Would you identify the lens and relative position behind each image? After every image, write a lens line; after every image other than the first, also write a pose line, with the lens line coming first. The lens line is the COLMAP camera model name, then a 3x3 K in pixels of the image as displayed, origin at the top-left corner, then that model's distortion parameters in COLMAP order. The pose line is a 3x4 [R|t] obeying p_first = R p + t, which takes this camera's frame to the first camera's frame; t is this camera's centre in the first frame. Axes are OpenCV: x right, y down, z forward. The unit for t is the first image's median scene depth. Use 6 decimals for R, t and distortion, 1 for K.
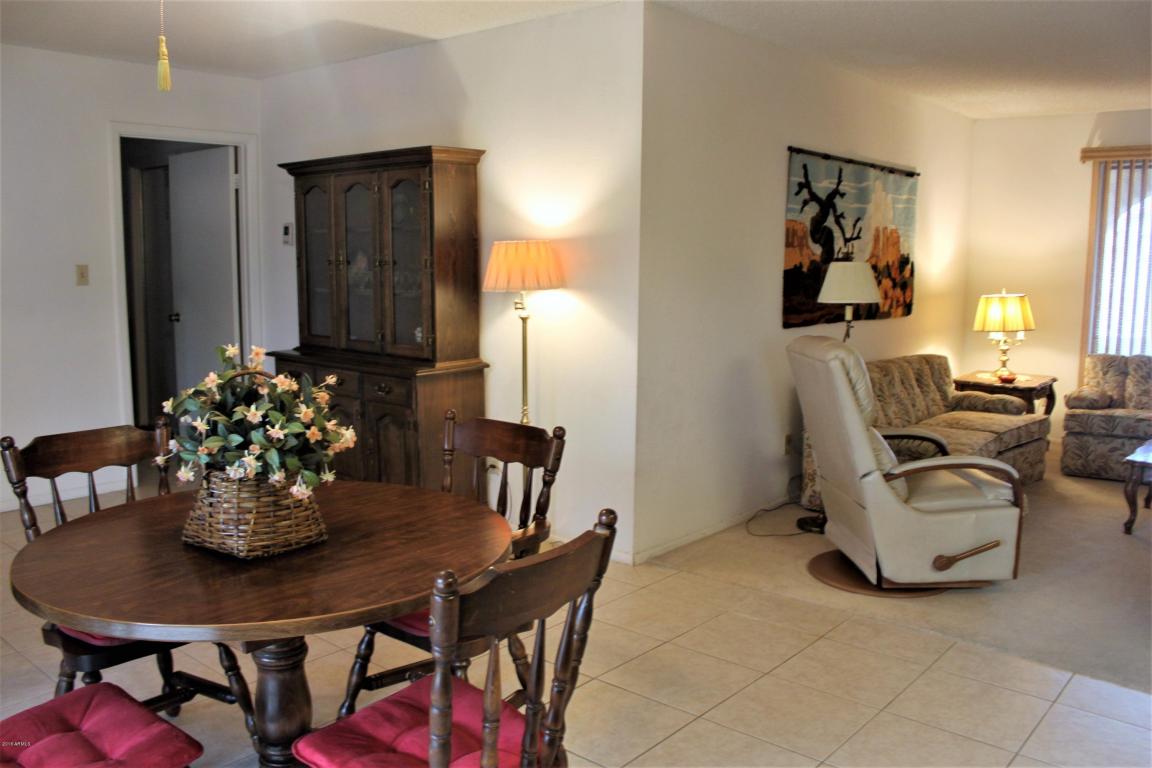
lens RADIAL K [[953.0, 0, 572.7], [0, 953.0, 374.8], [0, 0, 1]] dist [-0.176586, 0.160177]
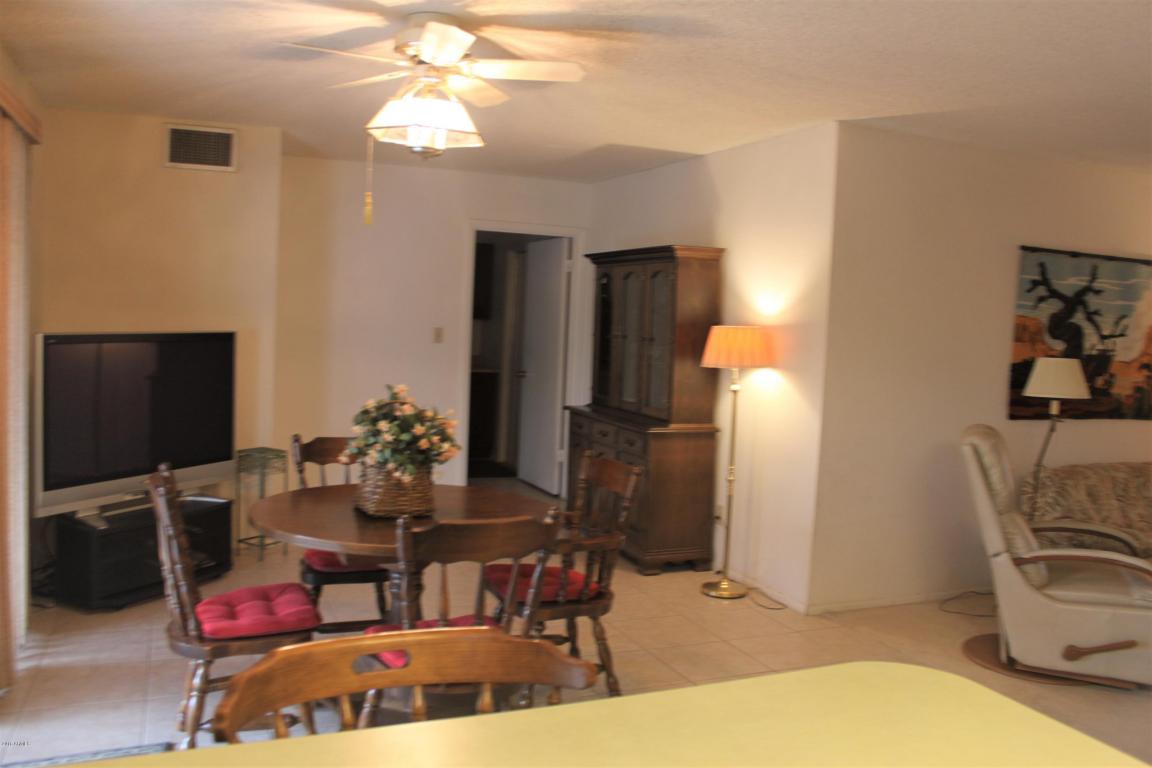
lens RADIAL K [[968.0, 0, 593.7], [0, 968.0, 373.6], [0, 0, 1]] dist [-0.195088, 0.176046]
pose [[0.896025, 0.059433, -0.440008, 0.256890], [-0.095592, 0.993583, -0.060455, 0.006586], [0.433592, 0.096230, 0.895956, -0.121740]]
